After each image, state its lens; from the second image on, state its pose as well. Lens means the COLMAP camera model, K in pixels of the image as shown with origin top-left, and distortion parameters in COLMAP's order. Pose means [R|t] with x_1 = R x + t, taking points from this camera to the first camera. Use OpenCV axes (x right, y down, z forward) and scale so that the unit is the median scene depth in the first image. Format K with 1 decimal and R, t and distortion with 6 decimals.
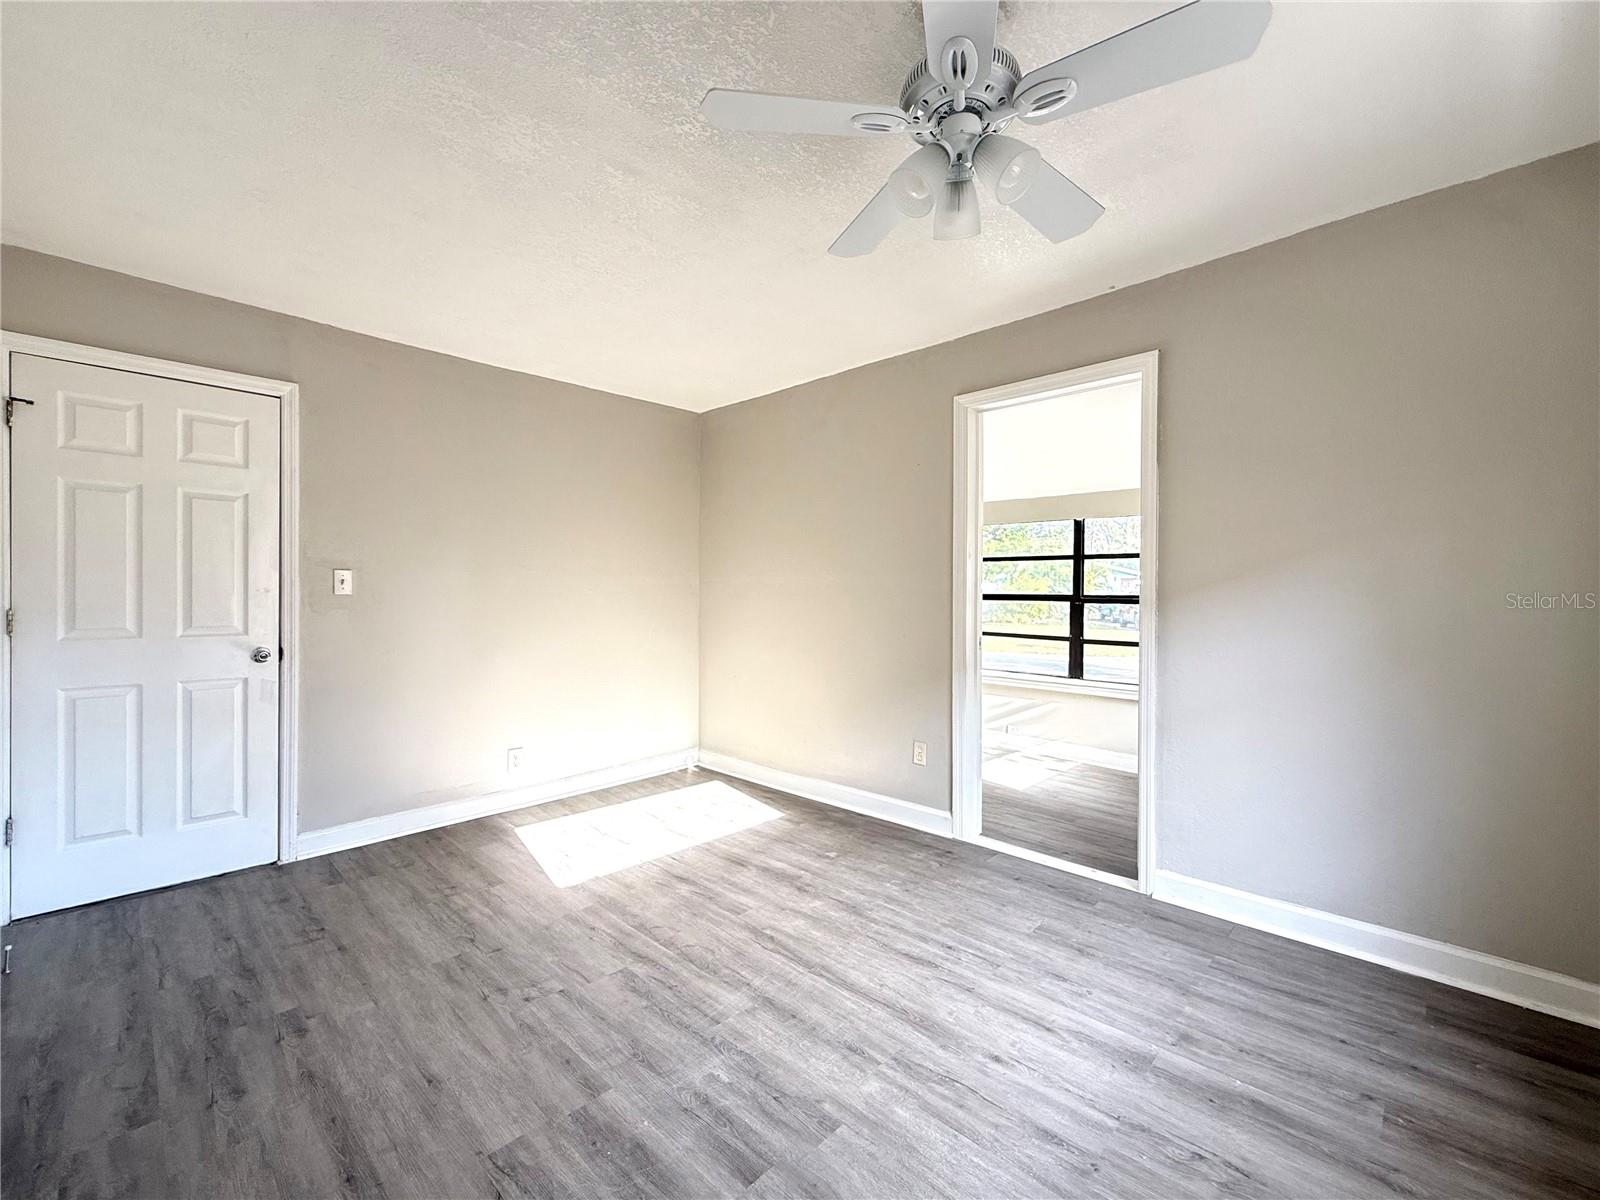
lens RADIAL K [[672.5, 0, 800.6], [0, 672.5, 602.2], [0, 0, 1]] dist [0.000842, 0.000214]
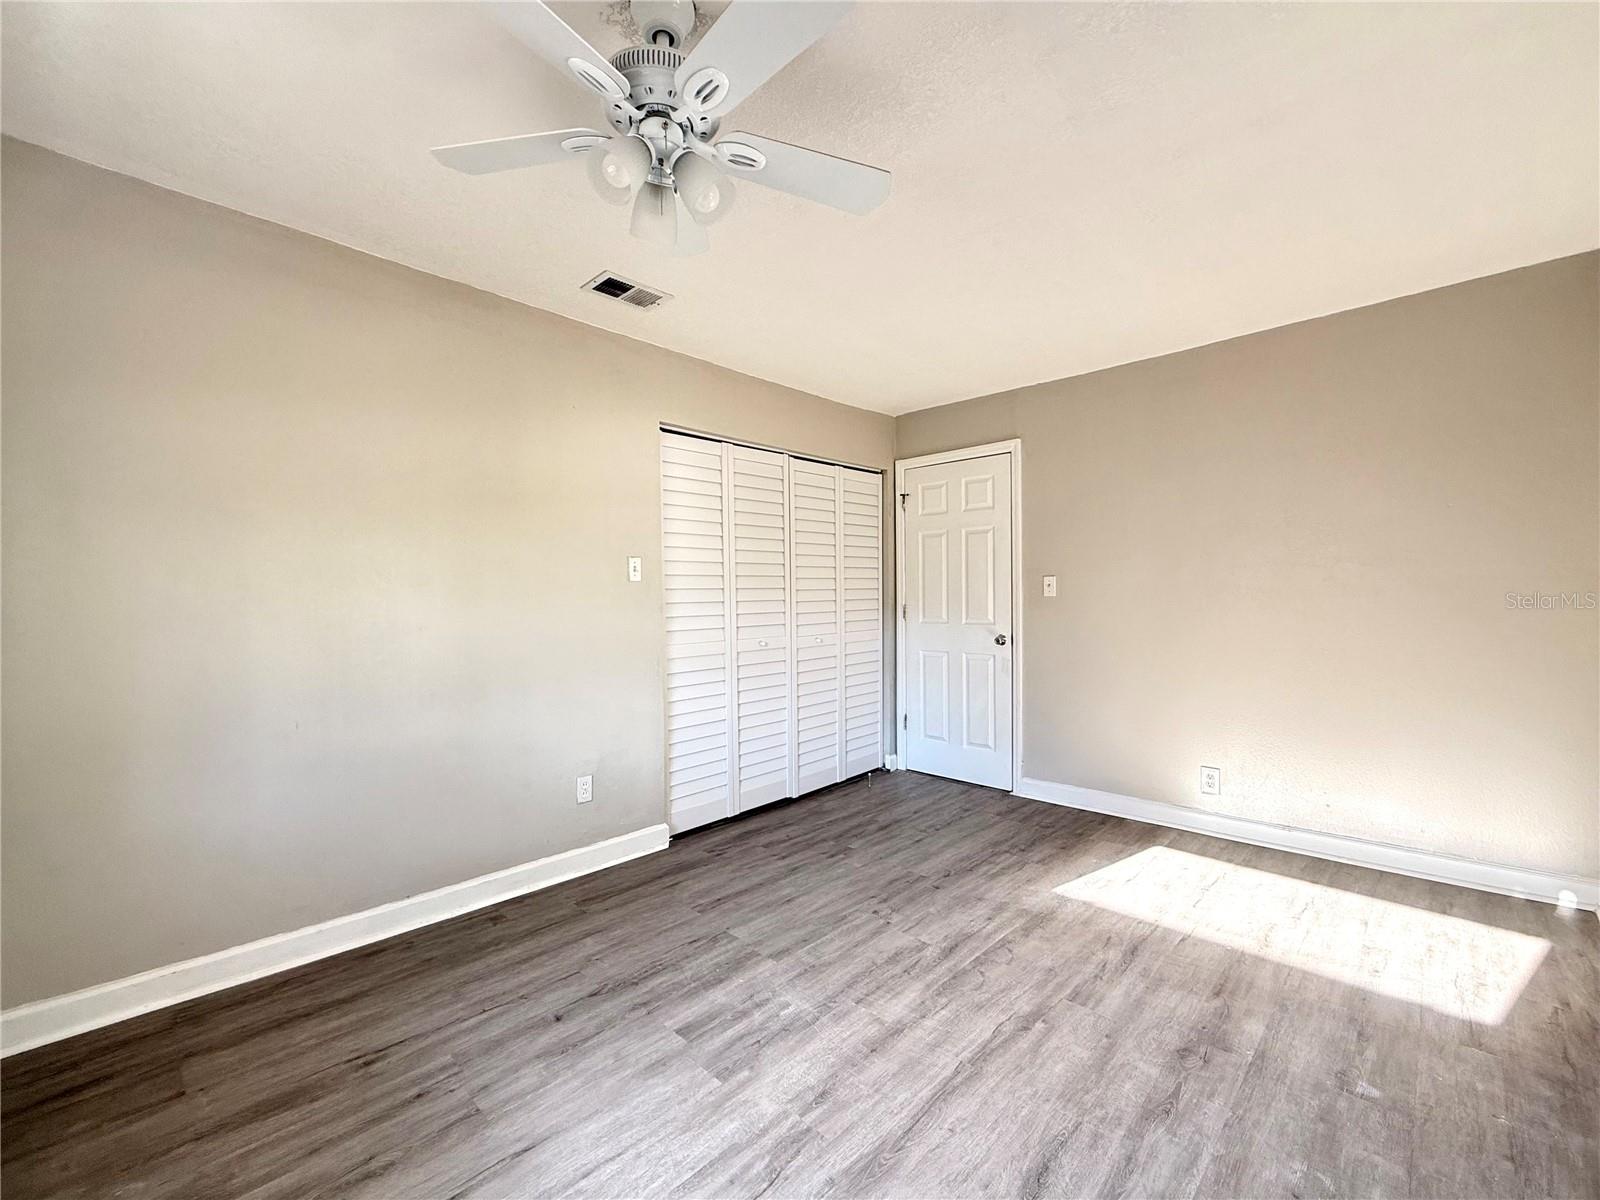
lens RADIAL K [[672.5, 0, 803.7], [0, 672.5, 603.1], [0, 0, 1]] dist [0.000842, 0.000214]
pose [[-0.004333, 0.006942, -0.999967, 0.696637], [-0.002631, 0.999972, 0.006954, -0.007885], [0.999987, 0.002661, -0.004315, 0.686972]]
